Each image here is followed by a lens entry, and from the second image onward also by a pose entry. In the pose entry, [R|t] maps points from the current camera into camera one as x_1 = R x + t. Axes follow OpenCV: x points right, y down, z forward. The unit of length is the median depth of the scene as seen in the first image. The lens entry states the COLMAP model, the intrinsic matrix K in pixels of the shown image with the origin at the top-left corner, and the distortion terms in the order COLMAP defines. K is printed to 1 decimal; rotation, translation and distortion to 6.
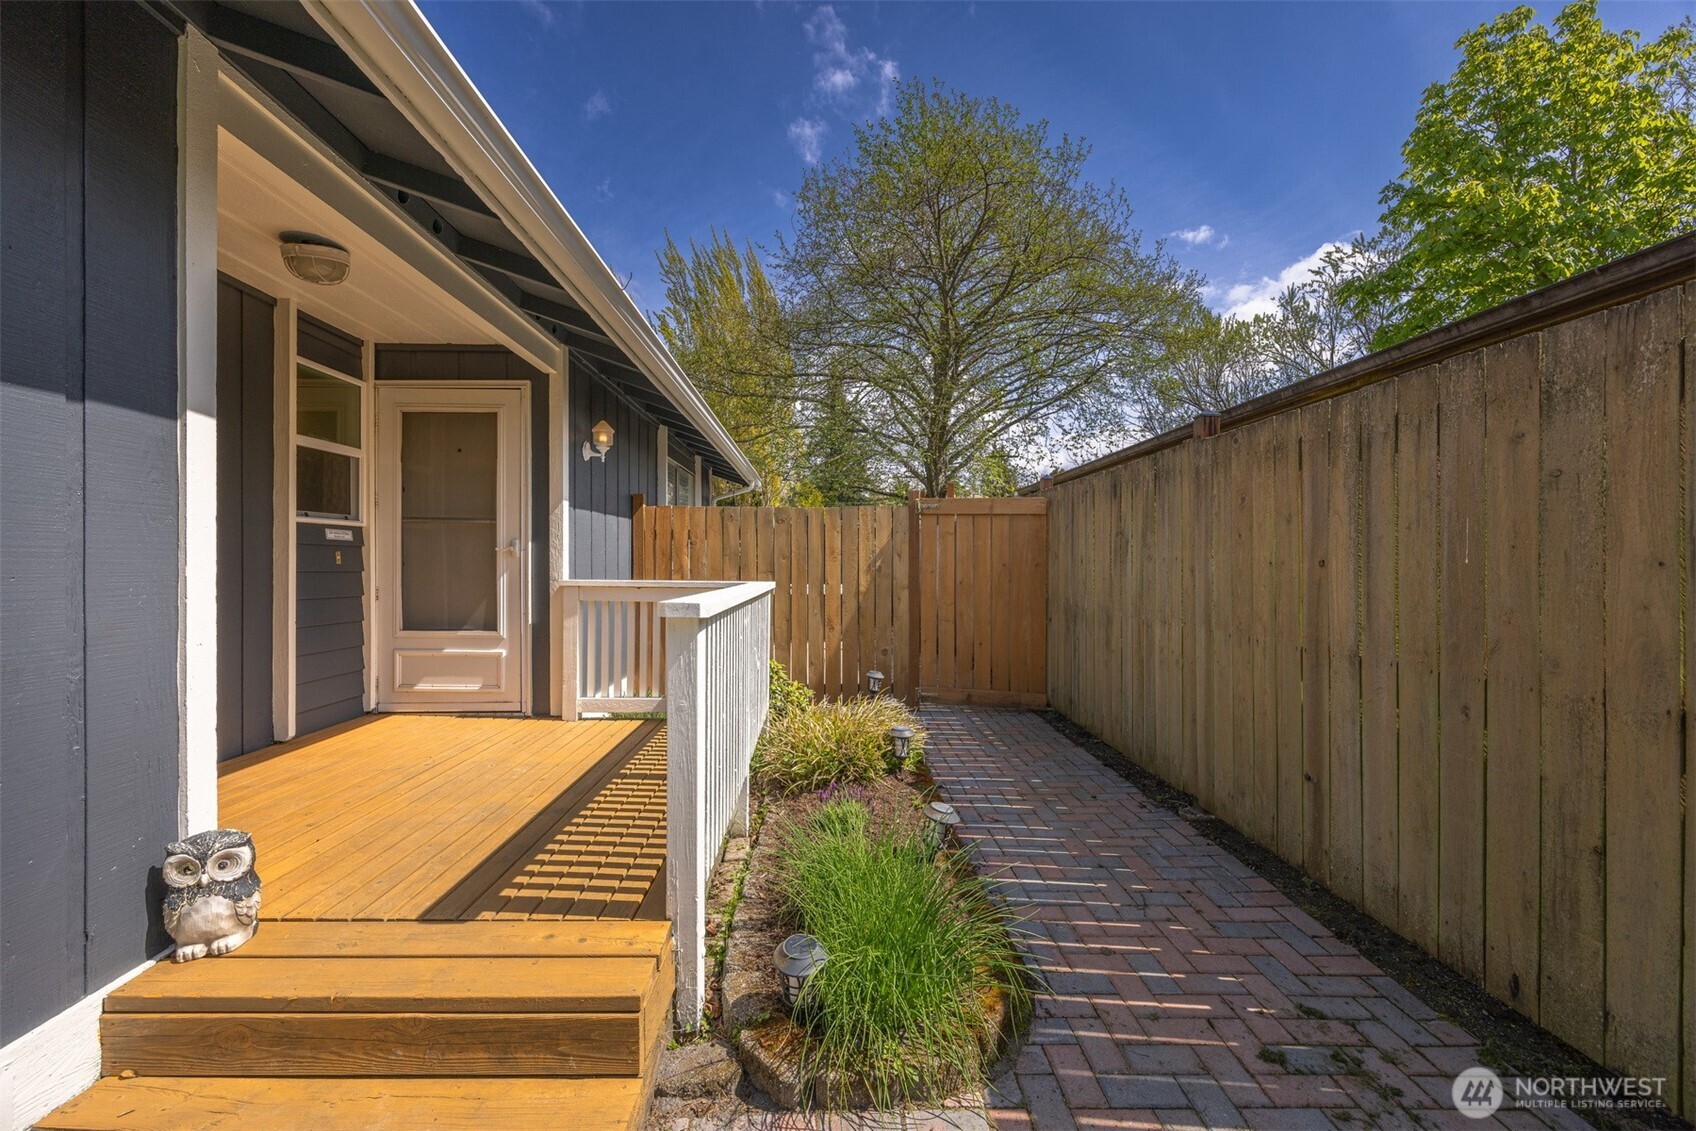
lens RADIAL K [[674.4, 0, 856.7], [0, 674.4, 565.0], [0, 0, 1]] dist [0.000272, -0.000039]
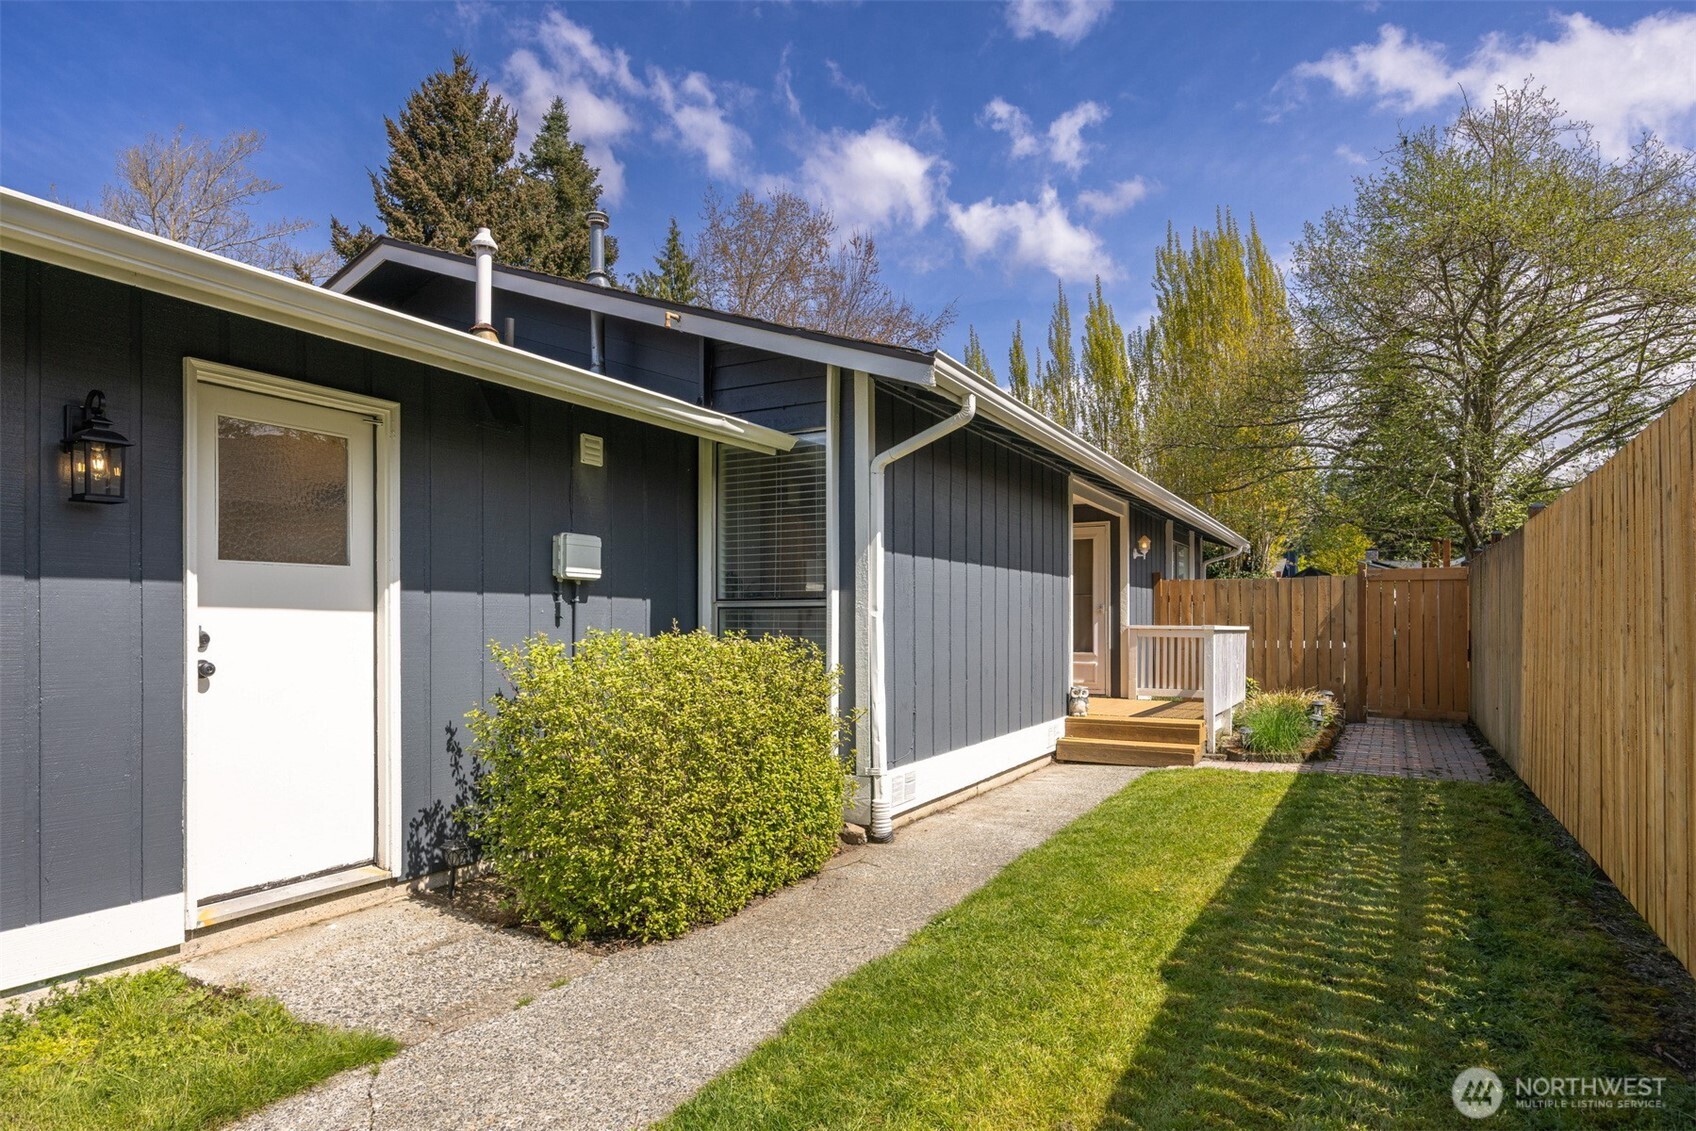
lens RADIAL K [[901.2, 0, 846.2], [0, 901.2, 616.9], [0, 0, 1]] dist [-0.004898, -0.000989]
pose [[0.839127, -0.004308, -0.543919, 0.247283], [0.000578, 0.999975, -0.007028, 0.013547], [0.543936, 0.005583, 0.839108, -1.388316]]
